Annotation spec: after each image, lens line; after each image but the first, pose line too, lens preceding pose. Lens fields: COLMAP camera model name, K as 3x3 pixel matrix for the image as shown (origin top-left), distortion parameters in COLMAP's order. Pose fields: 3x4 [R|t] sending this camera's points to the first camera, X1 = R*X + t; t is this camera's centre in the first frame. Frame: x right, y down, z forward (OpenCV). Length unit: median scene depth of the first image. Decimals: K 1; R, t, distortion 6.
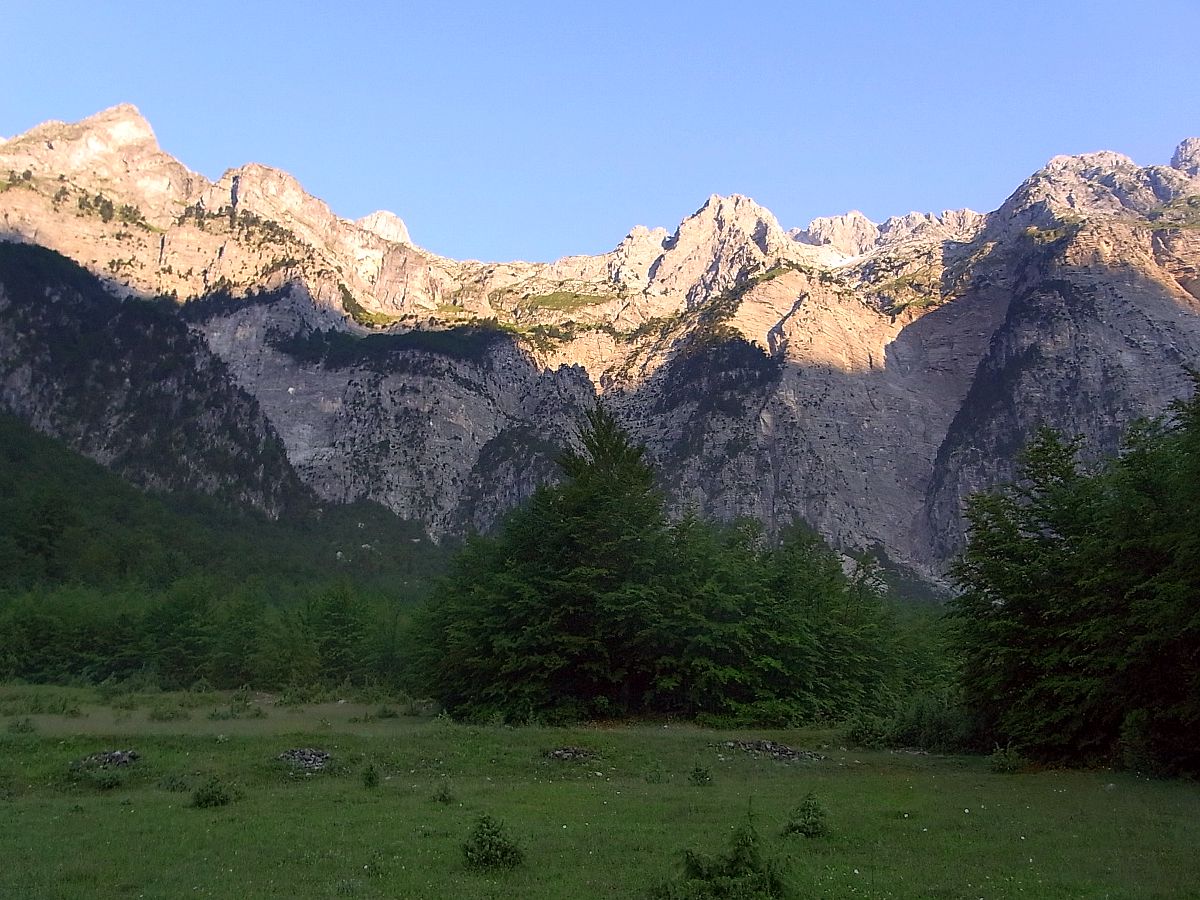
lens RADIAL K [[979.8, 0, 600.4], [0, 979.8, 447.8], [0, 0, 1]] dist [-0.076589, 0.003401]
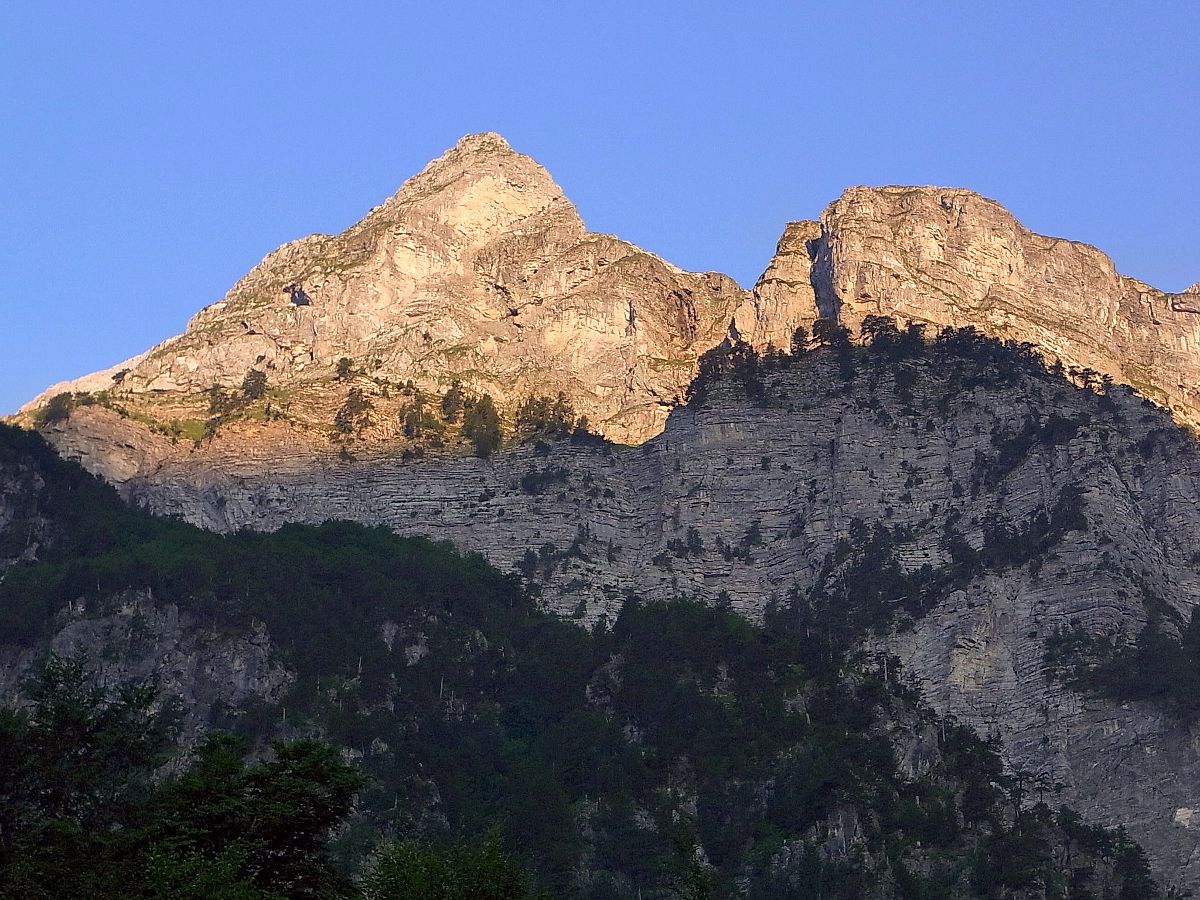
lens RADIAL K [[2562.4, 0, 599.9], [0, 2562.4, 450.6], [0, 0, 1]] dist [-0.002622, 0.000000]
pose [[0.900216, -0.253026, -0.354387, -0.151095], [0.160001, 0.949125, -0.271222, 0.013977], [0.404983, 0.187456, 0.894901, 0.194239]]
